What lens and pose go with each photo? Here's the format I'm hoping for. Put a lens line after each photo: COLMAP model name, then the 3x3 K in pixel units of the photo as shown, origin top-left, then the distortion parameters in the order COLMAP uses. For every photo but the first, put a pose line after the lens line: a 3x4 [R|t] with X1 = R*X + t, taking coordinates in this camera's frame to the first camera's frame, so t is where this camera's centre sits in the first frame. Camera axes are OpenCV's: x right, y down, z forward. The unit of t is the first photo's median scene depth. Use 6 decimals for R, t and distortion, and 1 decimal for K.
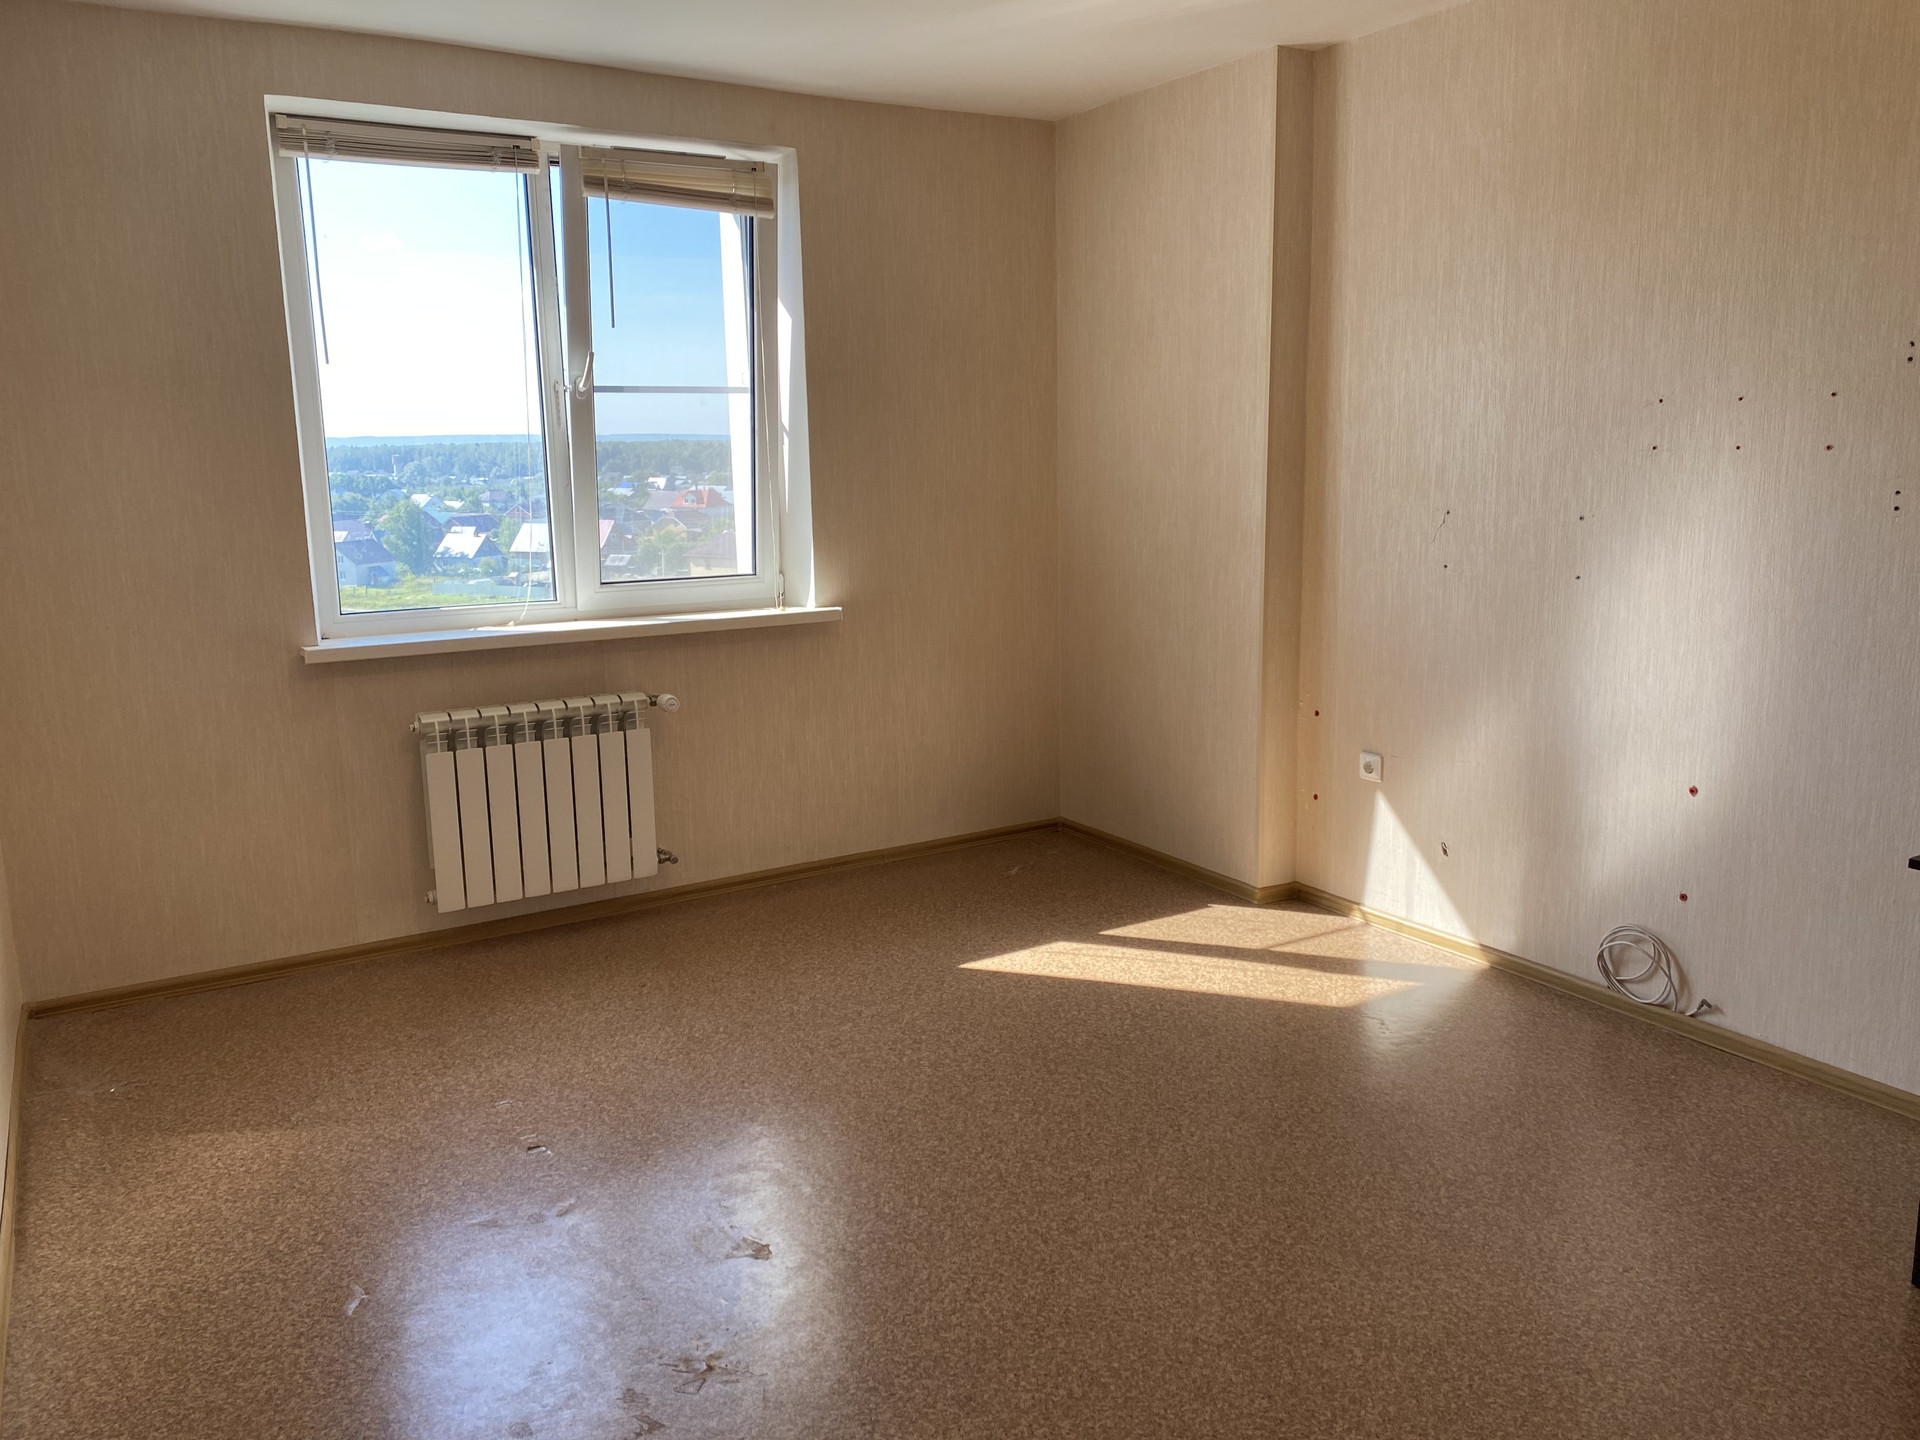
lens RADIAL K [[1462.0, 0, 979.6], [0, 1462.0, 728.1], [0, 0, 1]] dist [0.048383, -0.074731]
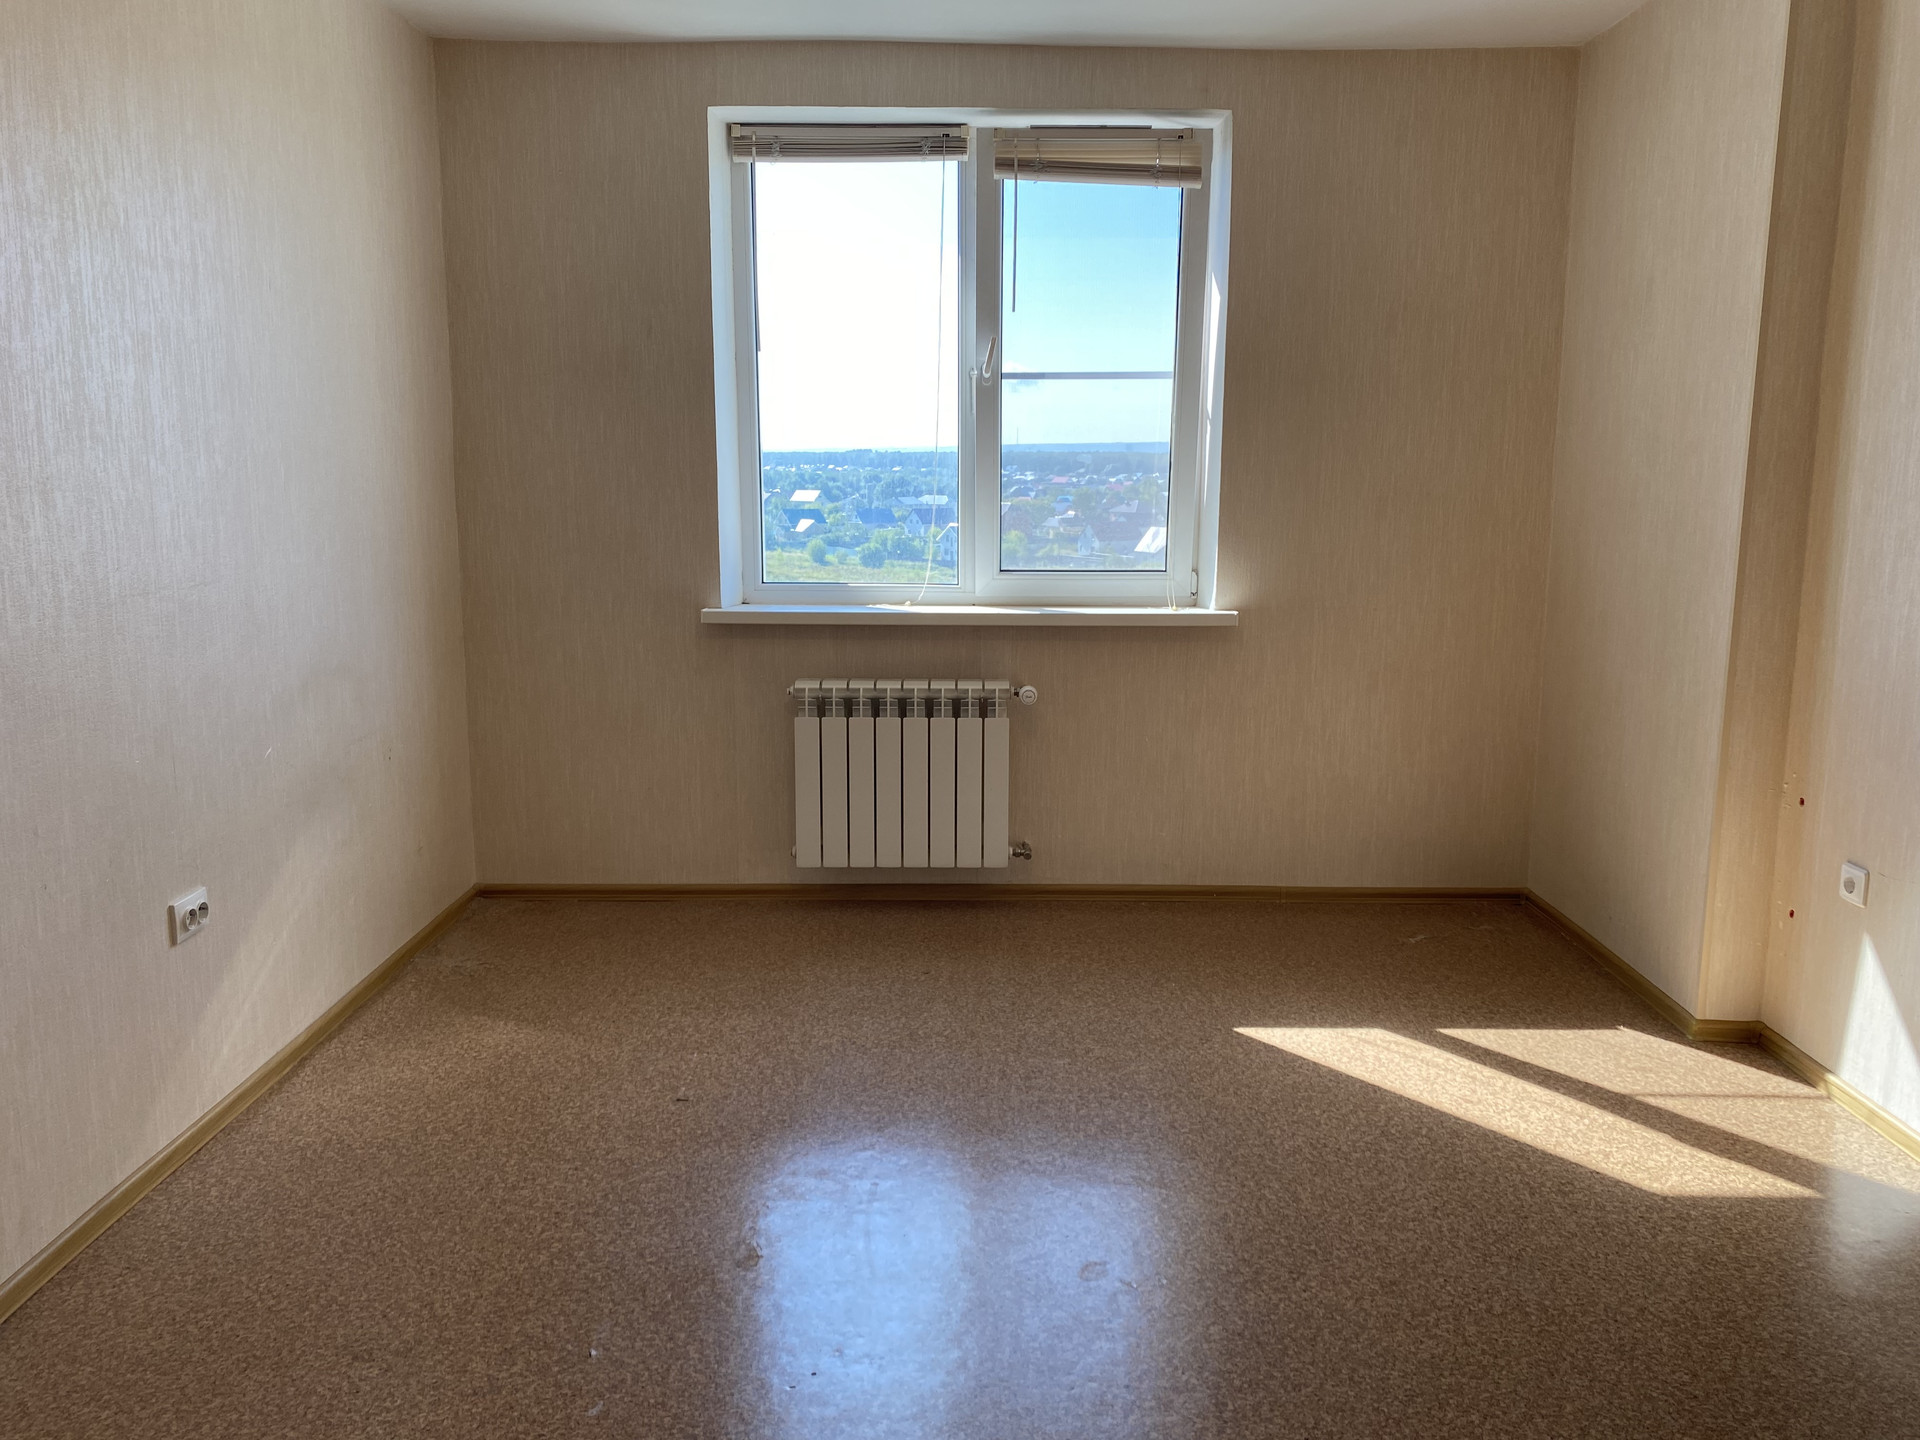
lens RADIAL K [[1462.0, 0, 968.1], [0, 1462.0, 719.2], [0, 0, 1]] dist [0.048383, -0.074731]
pose [[0.847083, 0.113513, -0.519196, 0.264315], [-0.119218, 0.992613, 0.022511, -0.018593], [0.517916, 0.042829, 0.854359, 0.152752]]
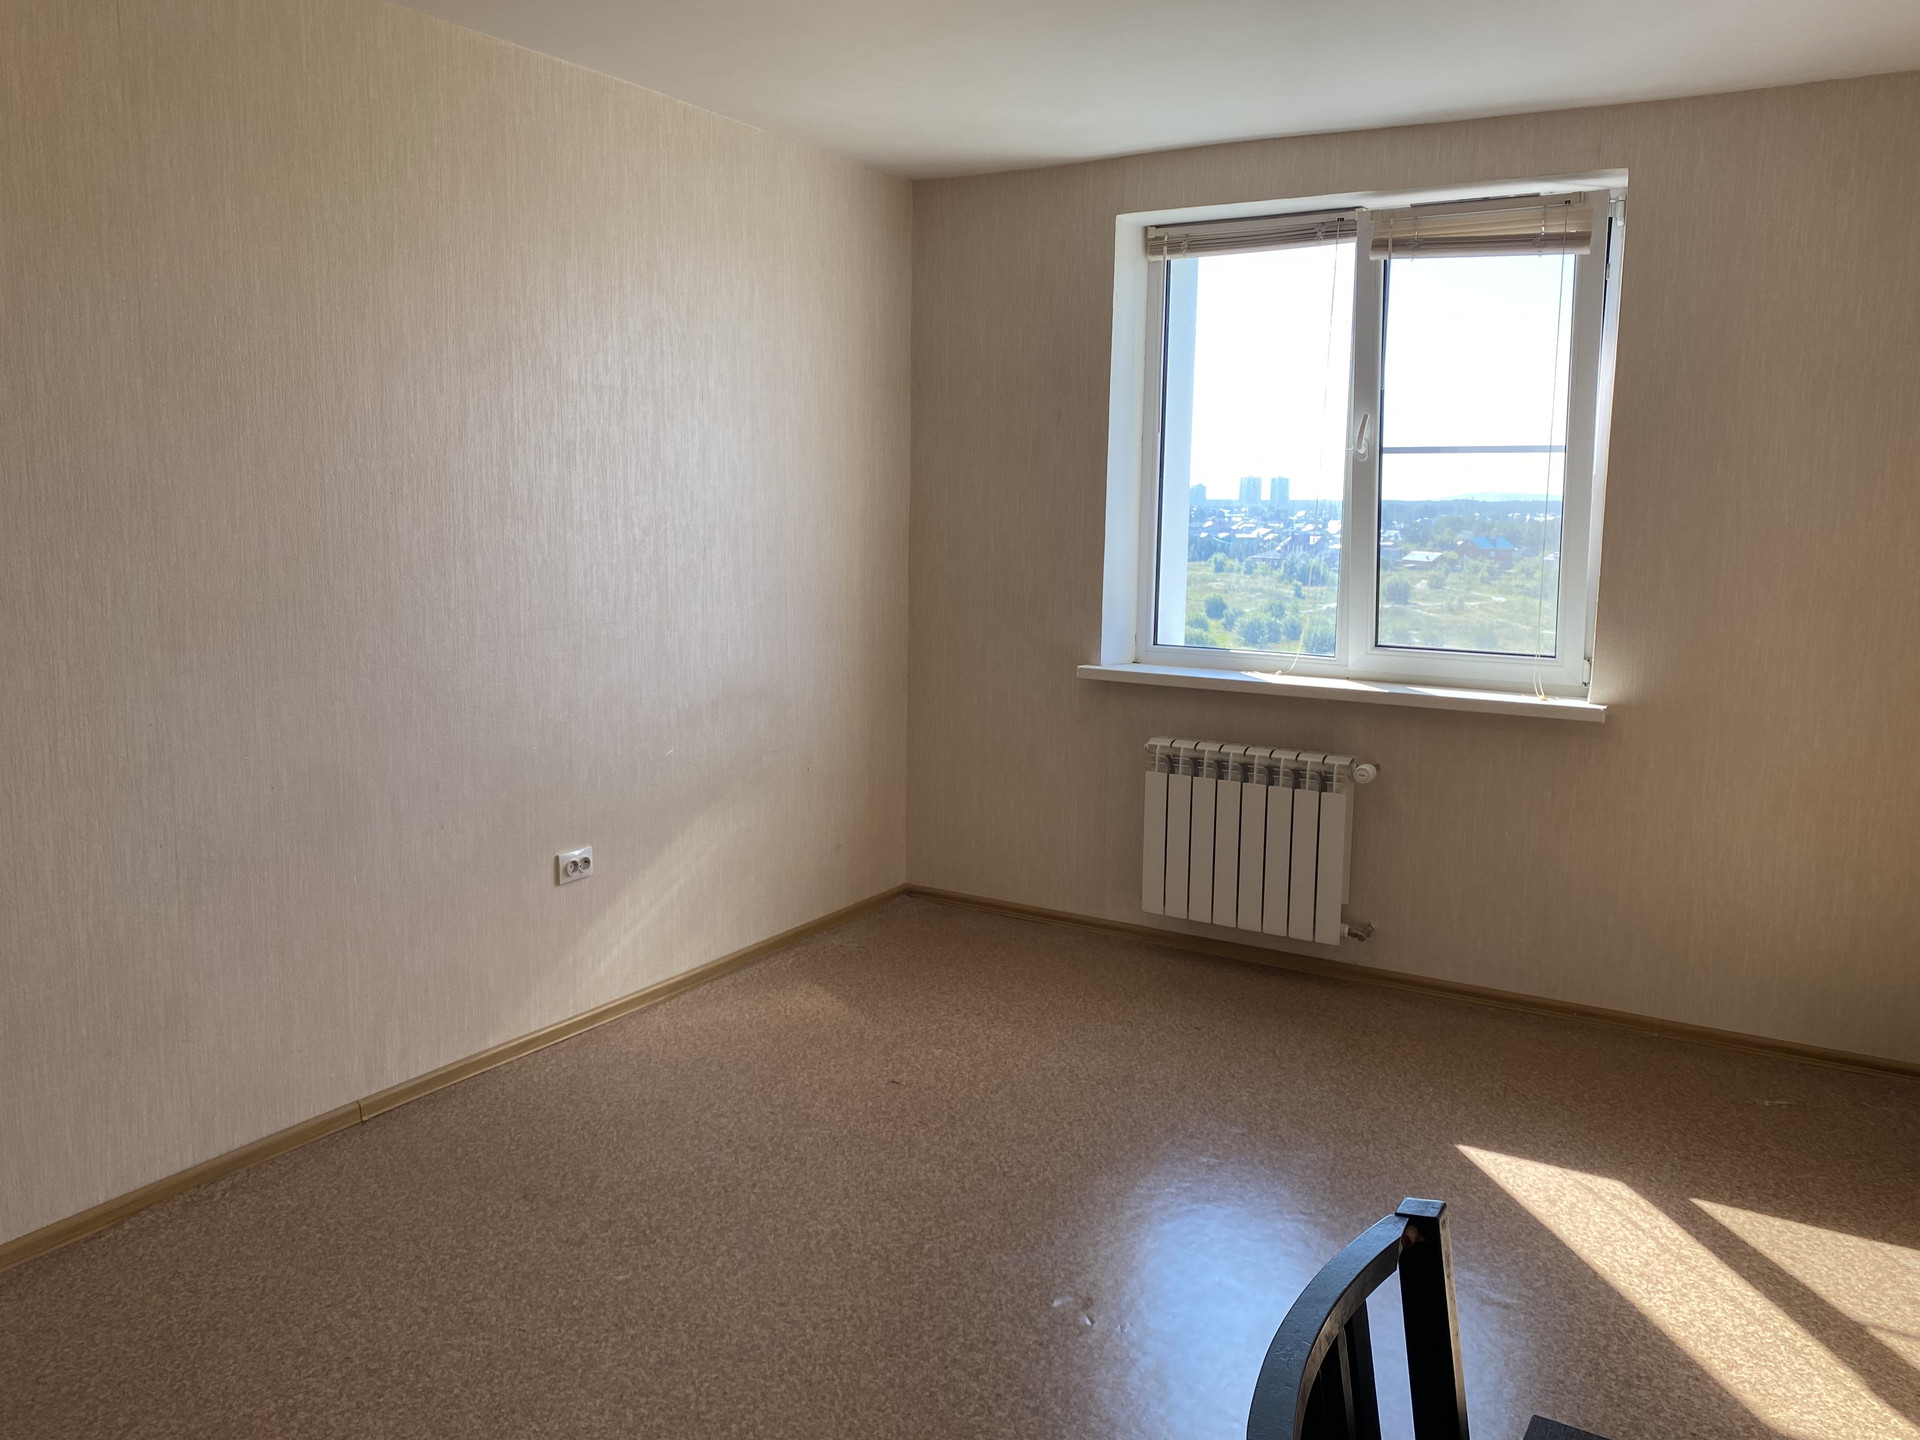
lens RADIAL K [[1462.0, 0, 967.1], [0, 1462.0, 727.5], [0, 0, 1]] dist [0.048383, -0.074731]
pose [[0.450943, 0.162556, -0.877625, 0.520146], [-0.191898, 0.977938, 0.082535, -0.077723], [0.871680, 0.131196, 0.472188, 0.319244]]
